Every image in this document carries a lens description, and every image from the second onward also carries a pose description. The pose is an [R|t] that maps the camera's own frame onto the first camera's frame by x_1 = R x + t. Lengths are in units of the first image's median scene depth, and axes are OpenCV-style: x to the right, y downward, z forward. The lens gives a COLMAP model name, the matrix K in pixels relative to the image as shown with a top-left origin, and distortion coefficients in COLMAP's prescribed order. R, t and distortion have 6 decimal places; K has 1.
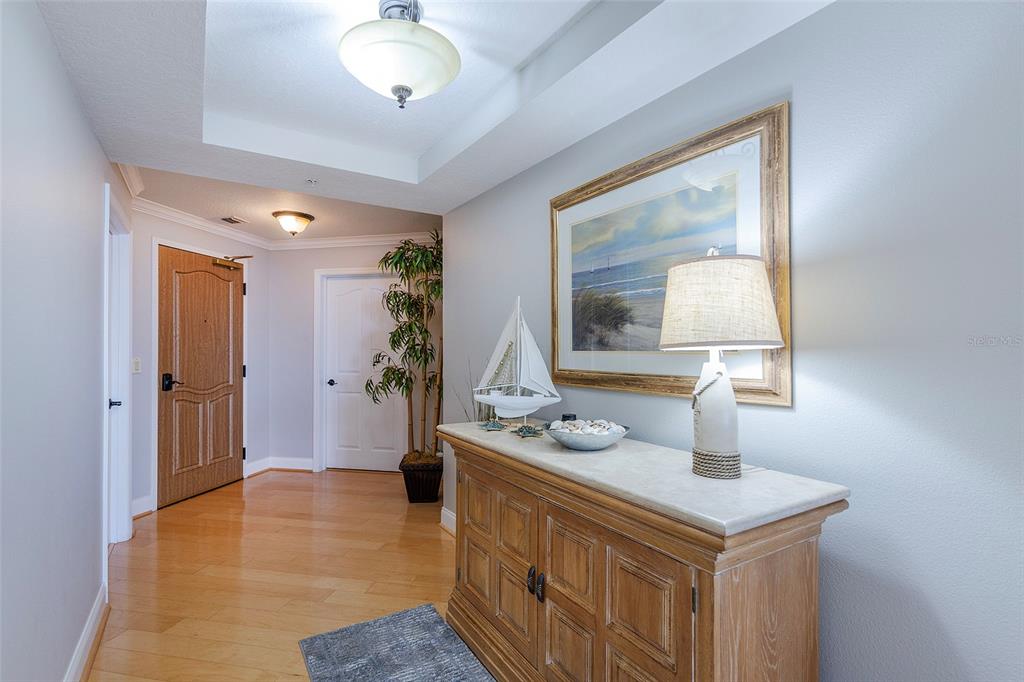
lens RADIAL K [[474.2, 0, 496.1], [0, 474.2, 348.6], [0, 0, 1]] dist [0.001179, 0.000168]
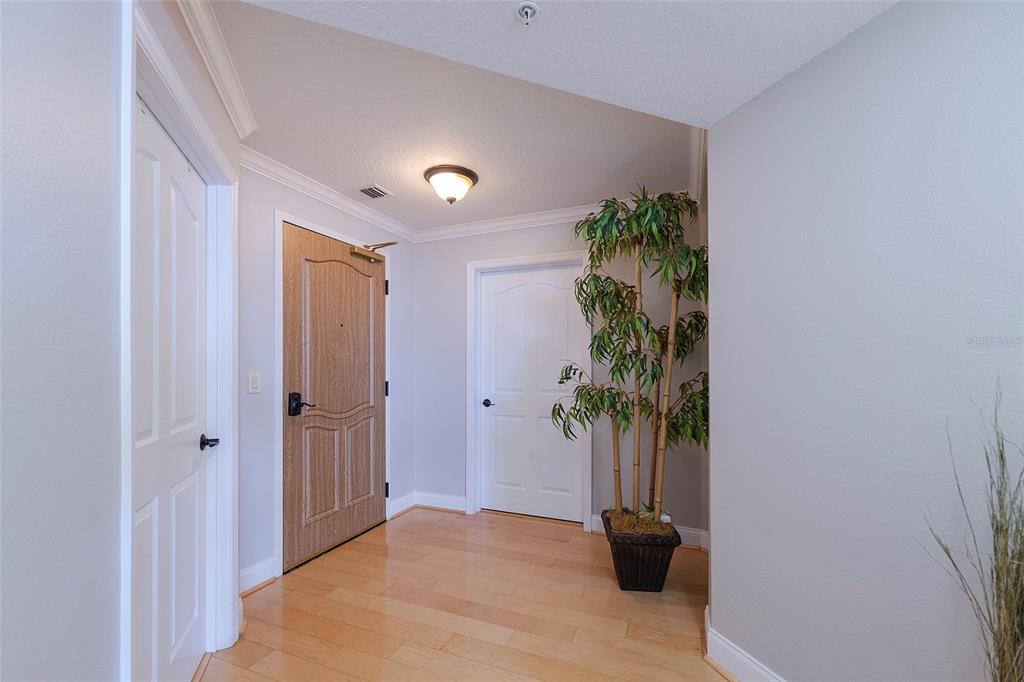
lens RADIAL K [[416.9, 0, 513.6], [0, 416.9, 365.7], [0, 0, 1]] dist [-0.000471, -0.000064]
pose [[0.984695, -0.002284, -0.174274, -0.219975], [0.002739, 0.999993, 0.002369, 0.008156], [0.174267, -0.002810, 0.984694, 0.382770]]
